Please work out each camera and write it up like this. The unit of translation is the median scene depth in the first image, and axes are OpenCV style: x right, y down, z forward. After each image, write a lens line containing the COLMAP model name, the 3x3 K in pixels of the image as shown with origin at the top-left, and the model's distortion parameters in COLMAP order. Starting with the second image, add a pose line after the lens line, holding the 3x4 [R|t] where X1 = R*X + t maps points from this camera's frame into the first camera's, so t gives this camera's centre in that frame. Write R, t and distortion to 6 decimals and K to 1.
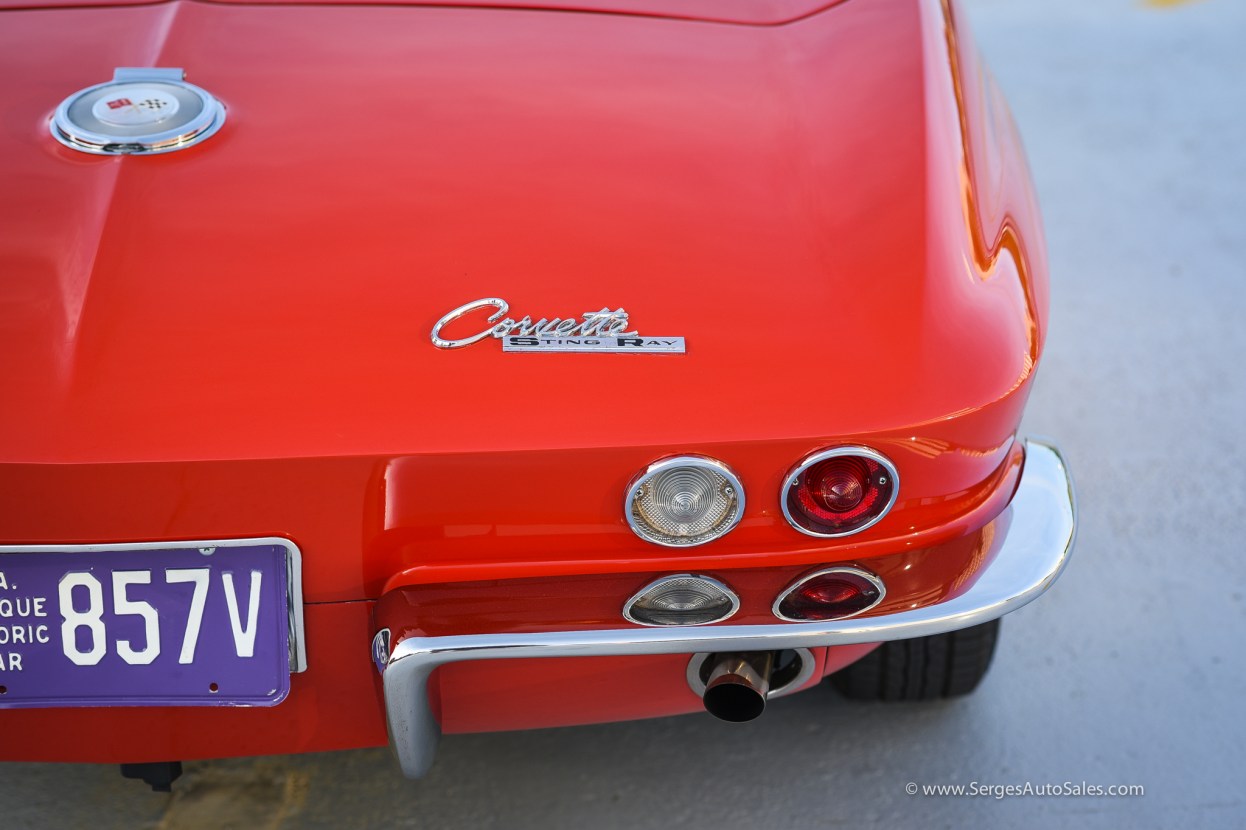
lens RADIAL K [[3030.8, 0, 623.0], [0, 3030.8, 415.0], [0, 0, 1]] dist [0.123056, -0.294806]
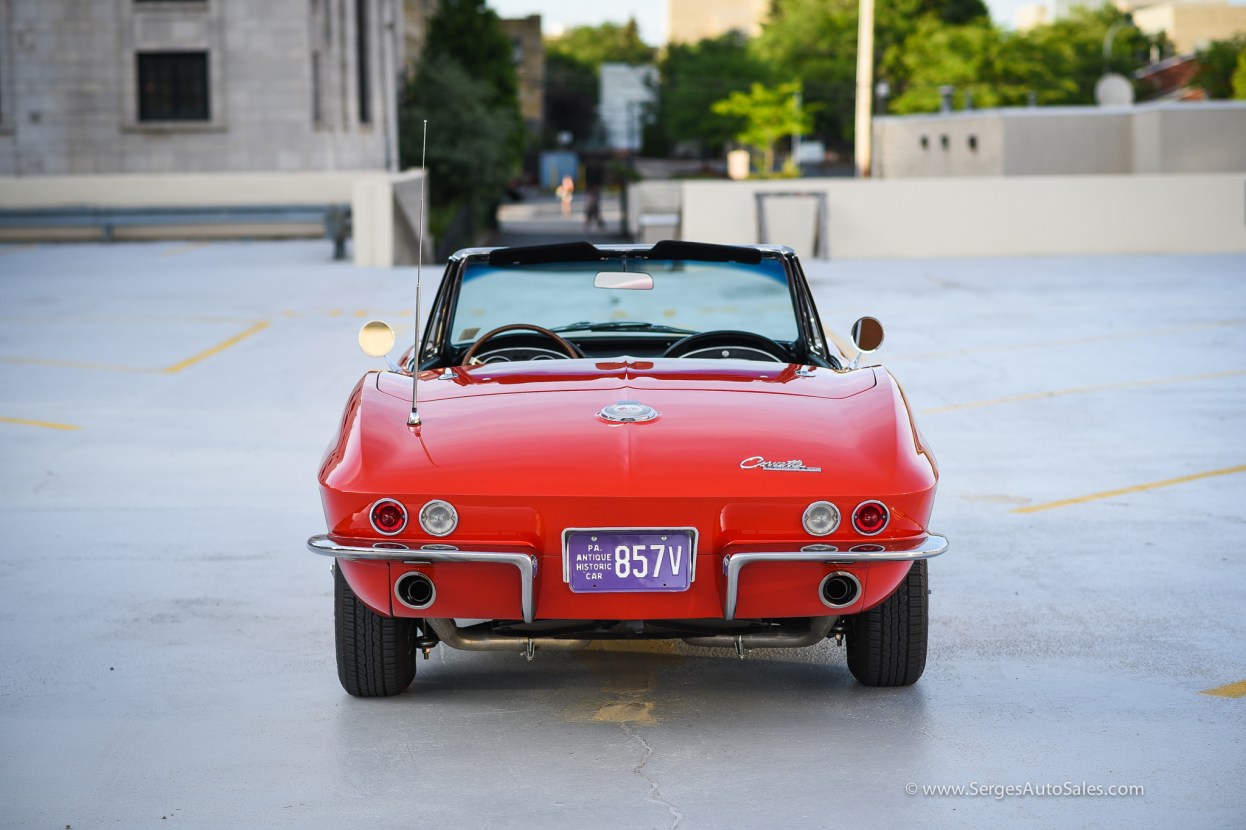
lens RADIAL K [[3030.8, 0, 623.0], [0, 3030.8, 415.0], [0, 0, 1]] dist [0.123056, -0.294806]
pose [[0.999825, 0.010569, 0.015419, -0.225400], [-0.006569, 0.970871, -0.239513, 0.652497], [-0.017502, 0.239370, 0.970771, -1.987706]]
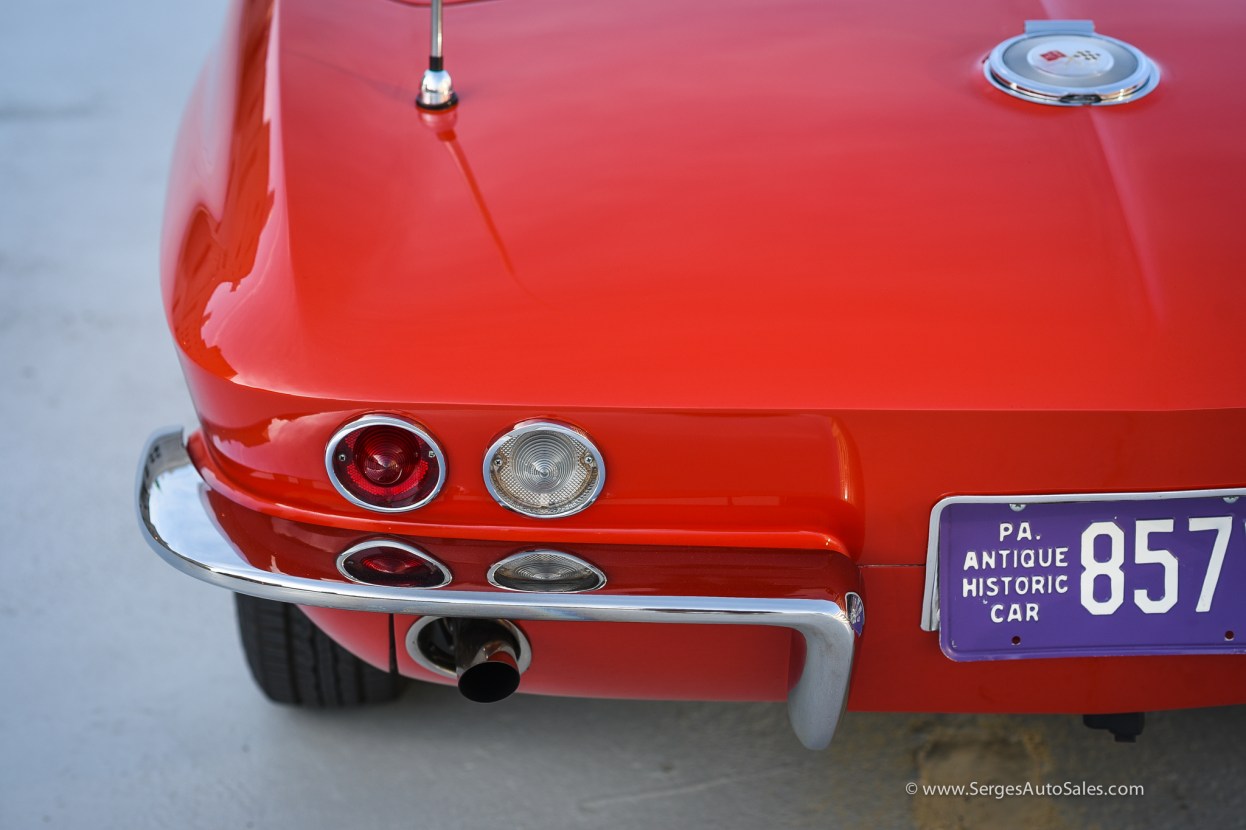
lens RADIAL K [[3030.8, 0, 623.0], [0, 3030.8, 415.0], [0, 0, 1]] dist [0.123056, -0.294806]
pose [[0.998843, -0.014175, 0.045952, -0.379993], [0.013969, 0.999891, 0.004800, 0.009552], [-0.046015, -0.004152, 0.998932, 0.008550]]
